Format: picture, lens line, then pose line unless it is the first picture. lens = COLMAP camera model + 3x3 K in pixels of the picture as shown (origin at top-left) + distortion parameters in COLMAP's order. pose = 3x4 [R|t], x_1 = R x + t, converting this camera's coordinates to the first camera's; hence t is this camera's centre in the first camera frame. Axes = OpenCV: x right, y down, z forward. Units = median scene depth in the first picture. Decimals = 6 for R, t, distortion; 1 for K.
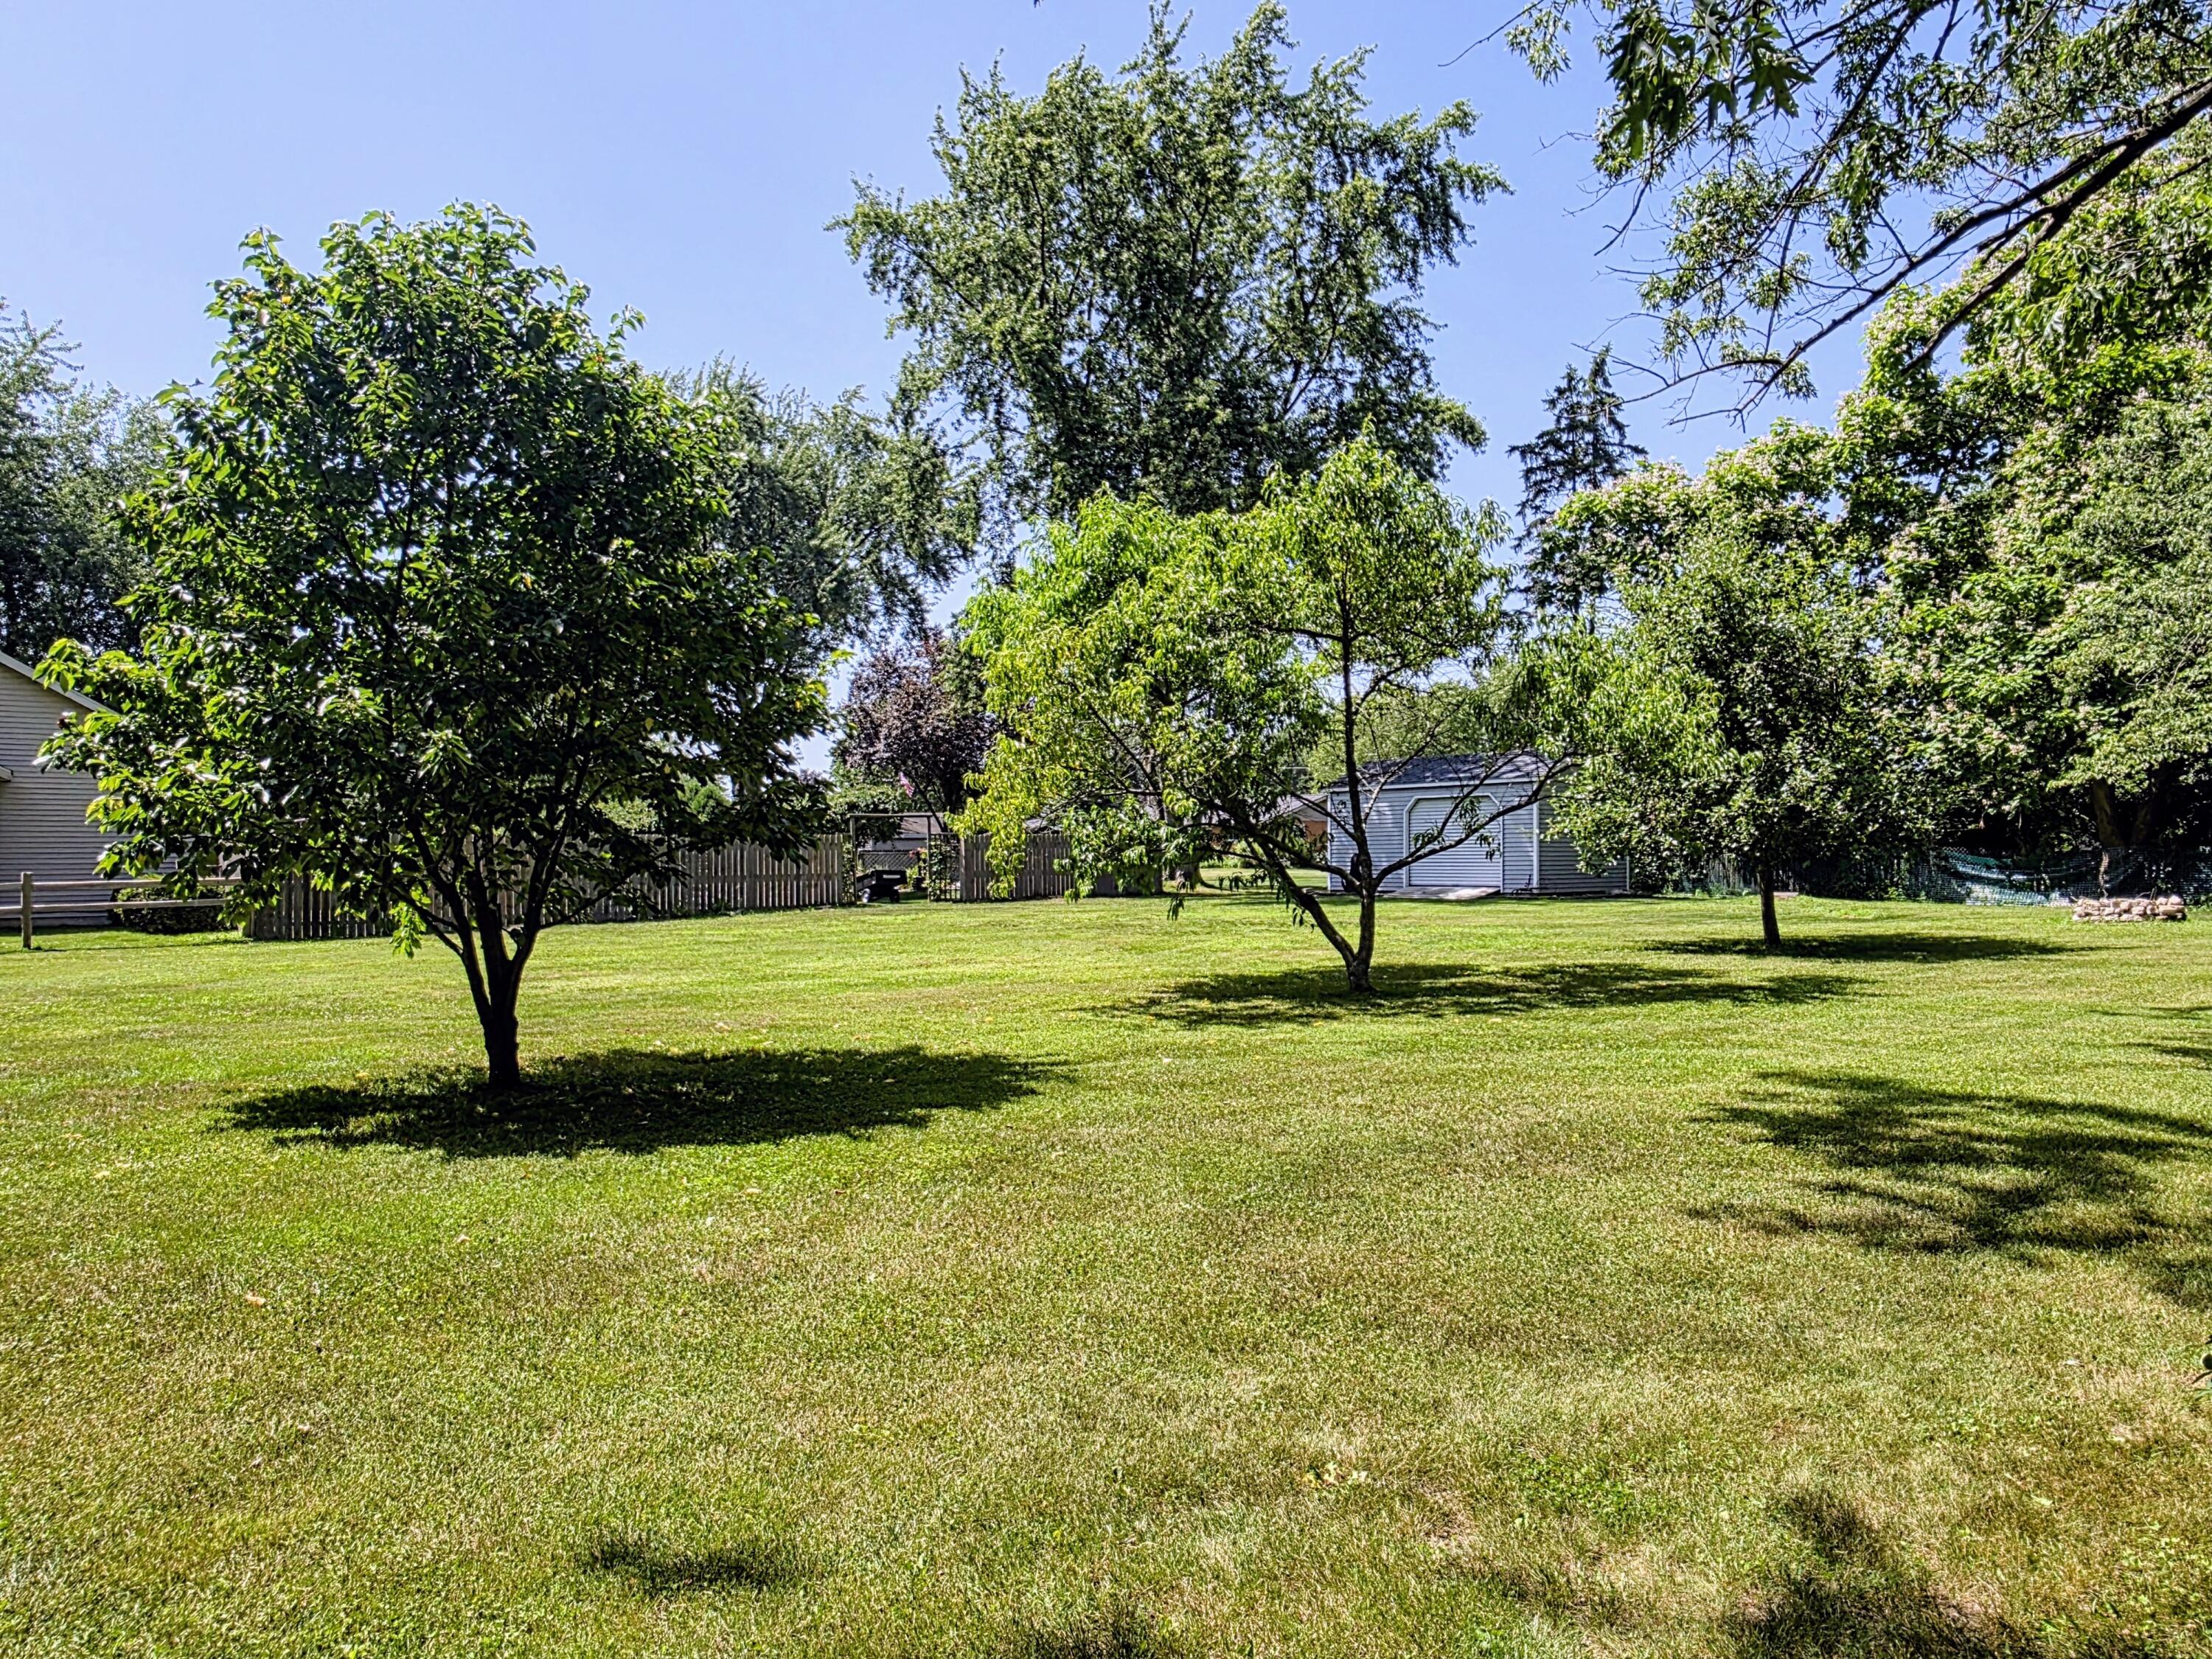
lens RADIAL K [[1529.3, 0, 1109.5], [0, 1529.3, 881.9], [0, 0, 1]] dist [0.026069, -0.000804]
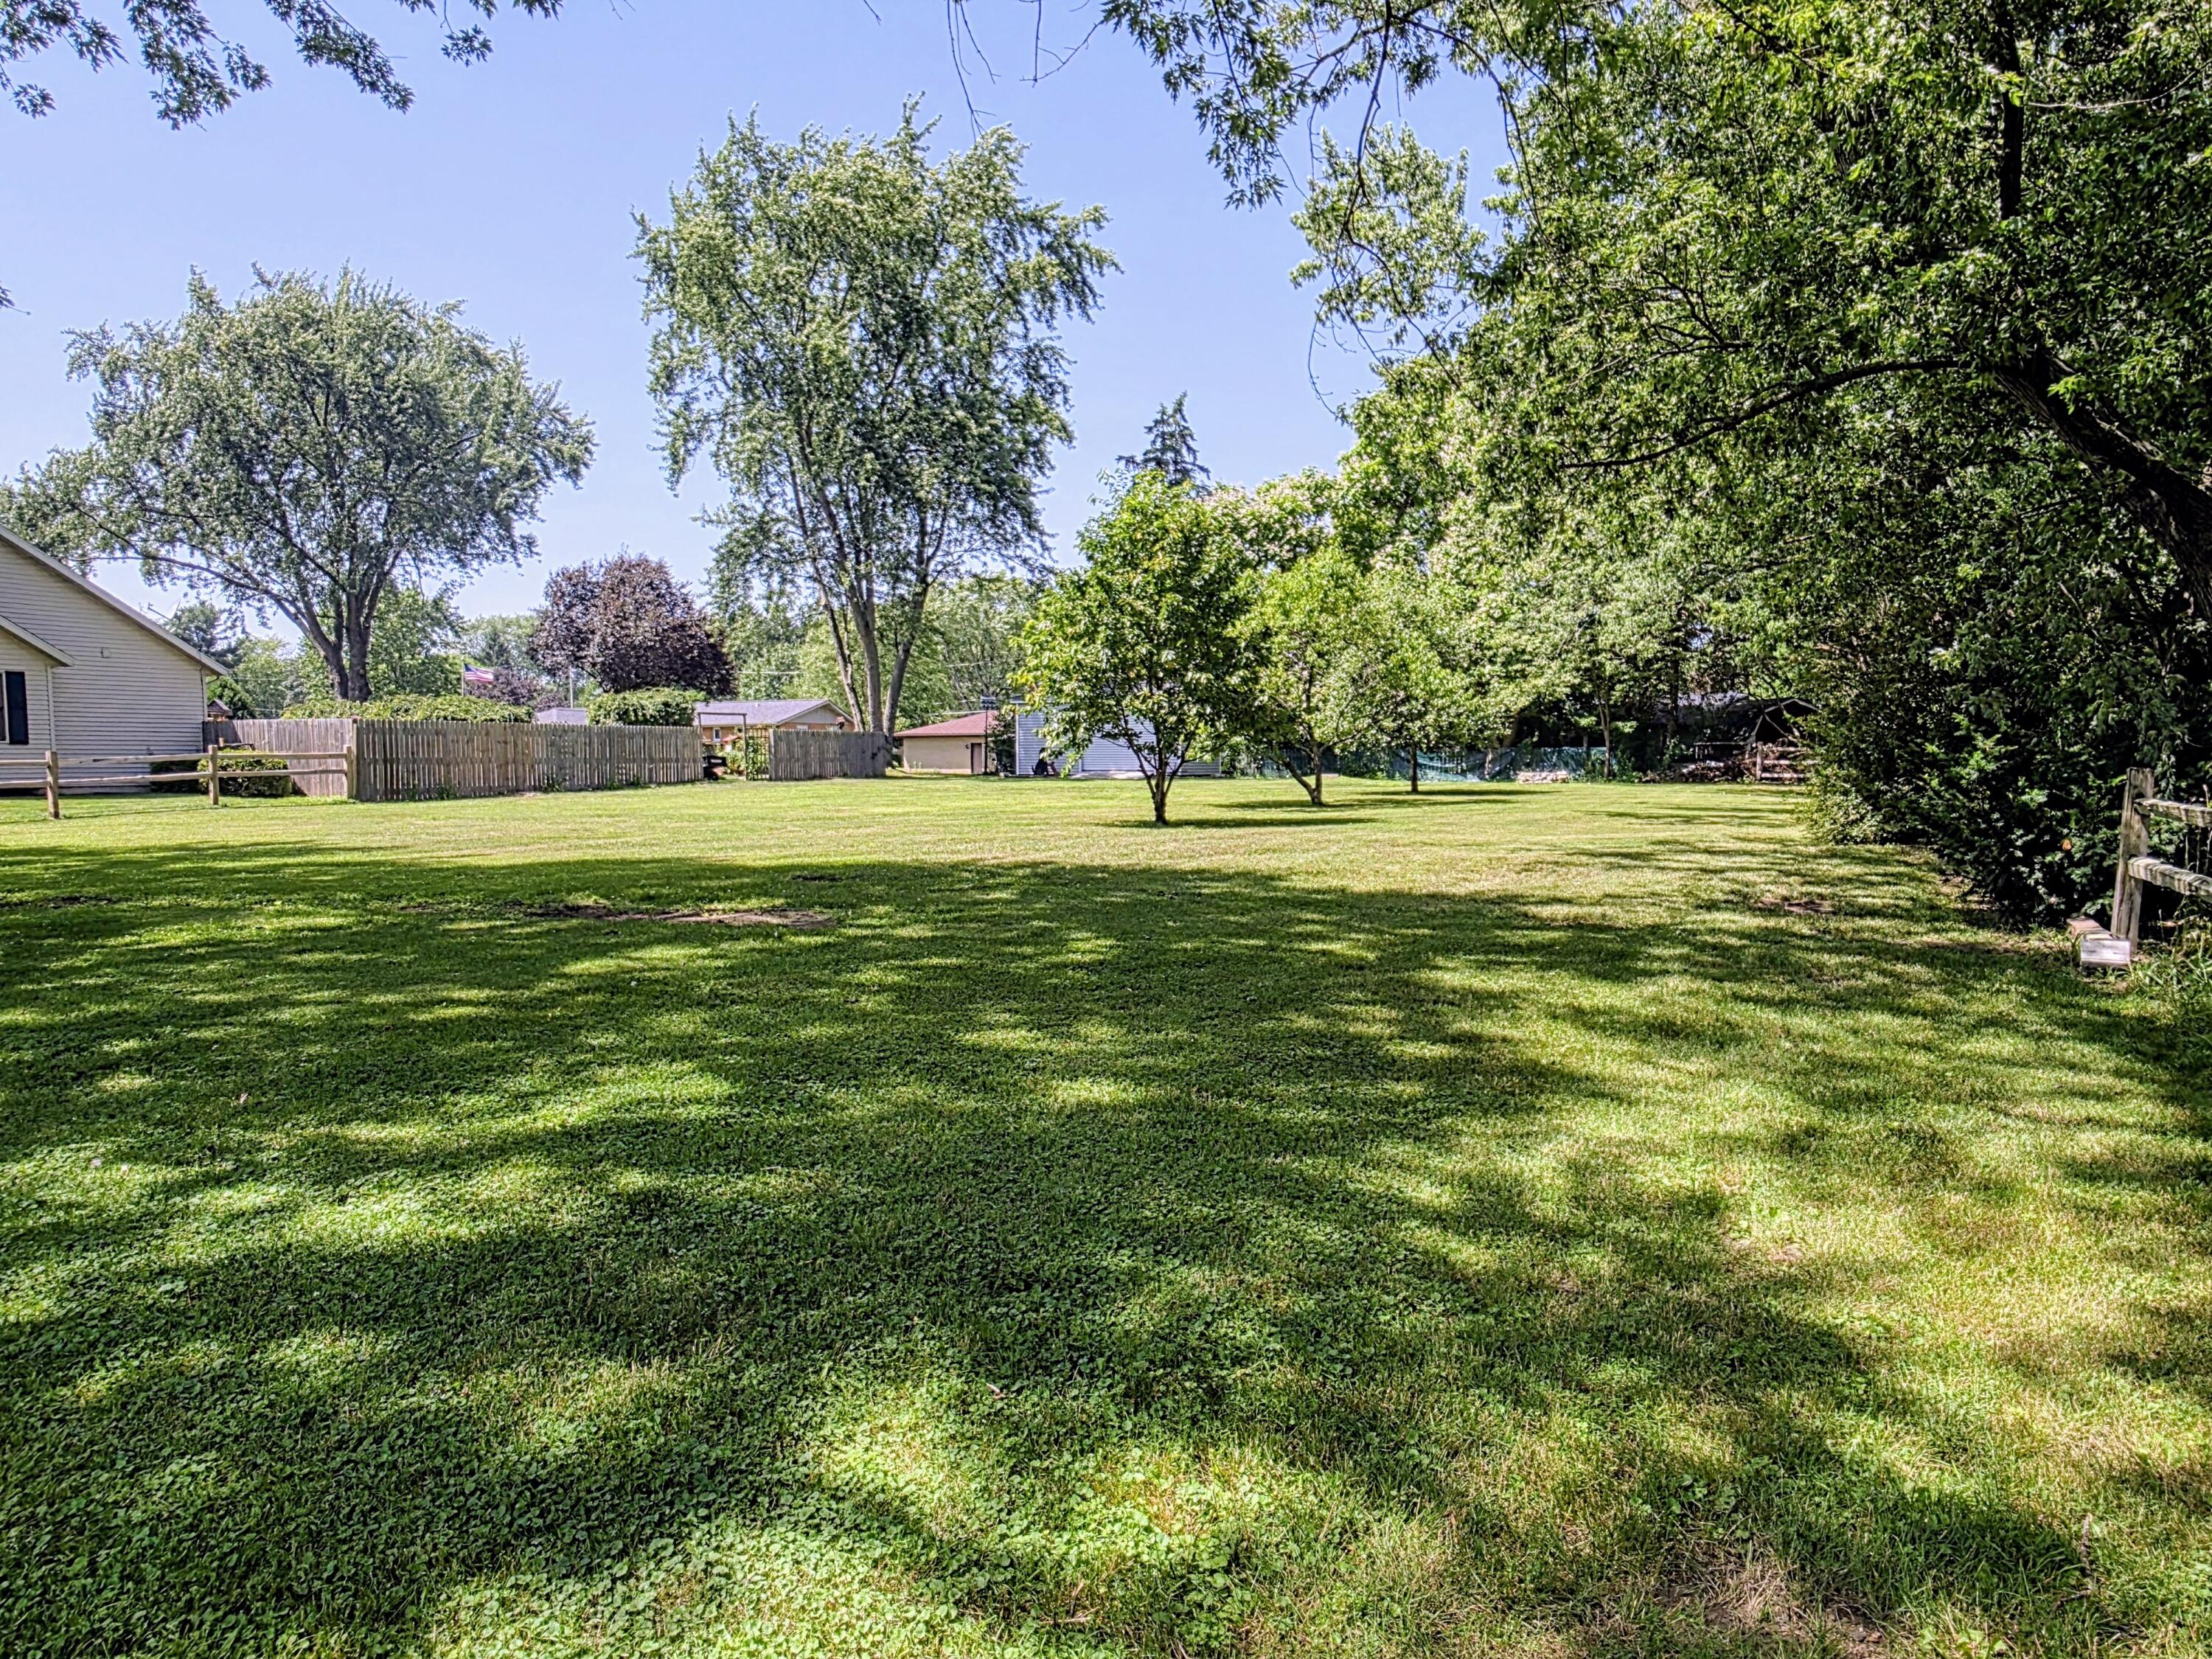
lens RADIAL K [[1529.3, 0, 1109.5], [0, 1529.3, 881.9], [0, 0, 1]] dist [0.026069, -0.000804]
pose [[0.902042, -0.026133, 0.430856, -0.367980], [-0.001227, 0.998006, 0.063103, 0.015081], [-0.431646, -0.057450, 0.900212, -0.280904]]
